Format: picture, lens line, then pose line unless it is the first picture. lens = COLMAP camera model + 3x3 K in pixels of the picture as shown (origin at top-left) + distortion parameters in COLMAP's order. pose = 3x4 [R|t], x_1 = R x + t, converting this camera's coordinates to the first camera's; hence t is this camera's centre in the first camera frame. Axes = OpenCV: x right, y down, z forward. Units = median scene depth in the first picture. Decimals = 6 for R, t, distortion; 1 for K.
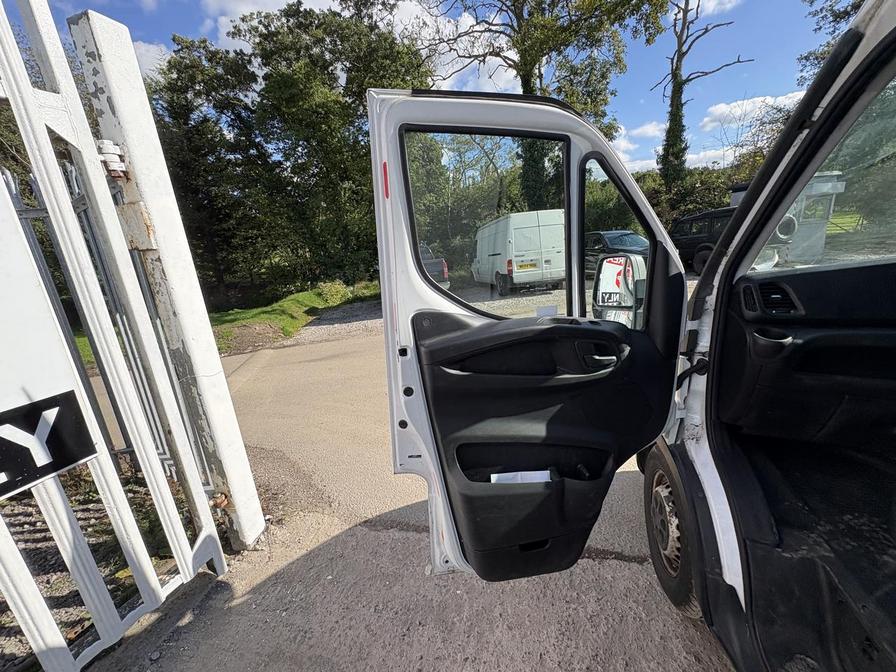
lens RADIAL K [[356.5, 0, 445.7], [0, 356.5, 337.5], [0, 0, 1]] dist [0.001332, -0.000240]
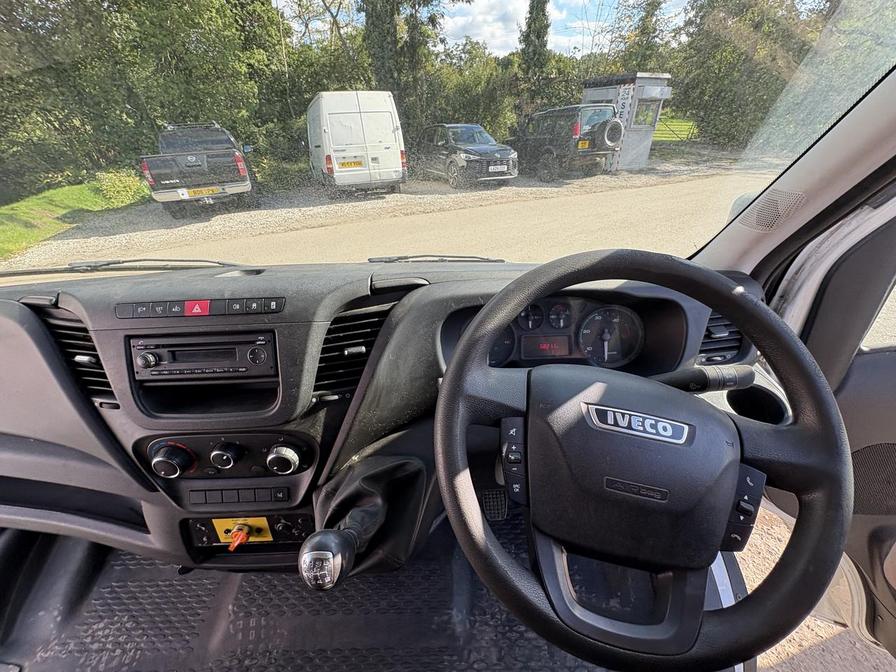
lens RADIAL K [[356.5, 0, 445.9], [0, 356.5, 336.9], [0, 0, 1]] dist [0.001332, -0.000240]
pose [[0.965608, -0.076673, 0.248441, 0.206271], [0.005436, 0.961276, 0.275535, -0.035913], [-0.259947, -0.264708, 0.928632, 0.032165]]
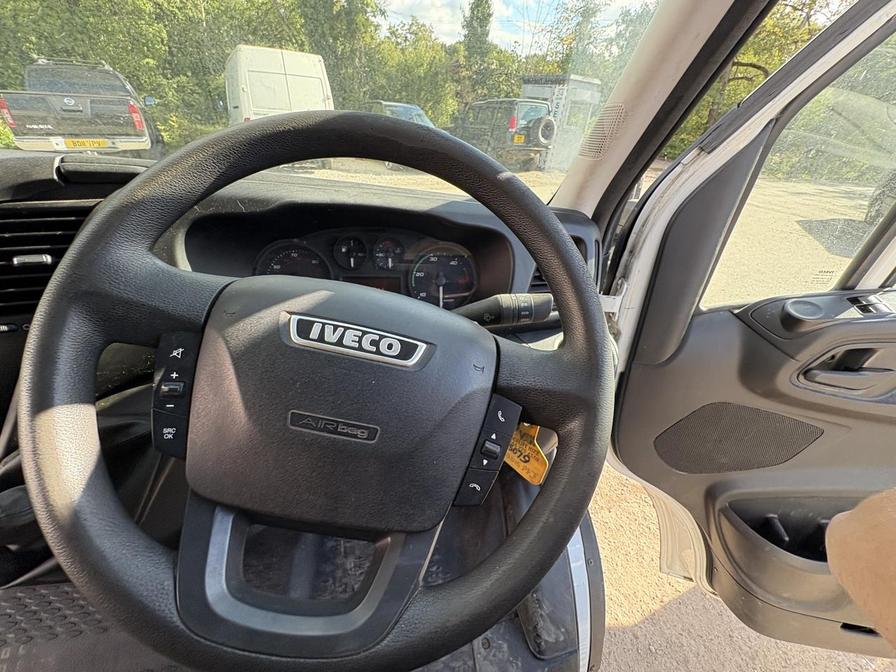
lens RADIAL K [[356.5, 0, 446.5], [0, 356.5, 339.6], [0, 0, 1]] dist [0.001332, -0.000240]
pose [[0.913086, -0.067645, 0.402118, 0.229568], [-0.062535, 0.951249, 0.302019, -0.025444], [-0.402944, -0.300916, 0.864341, 0.033161]]
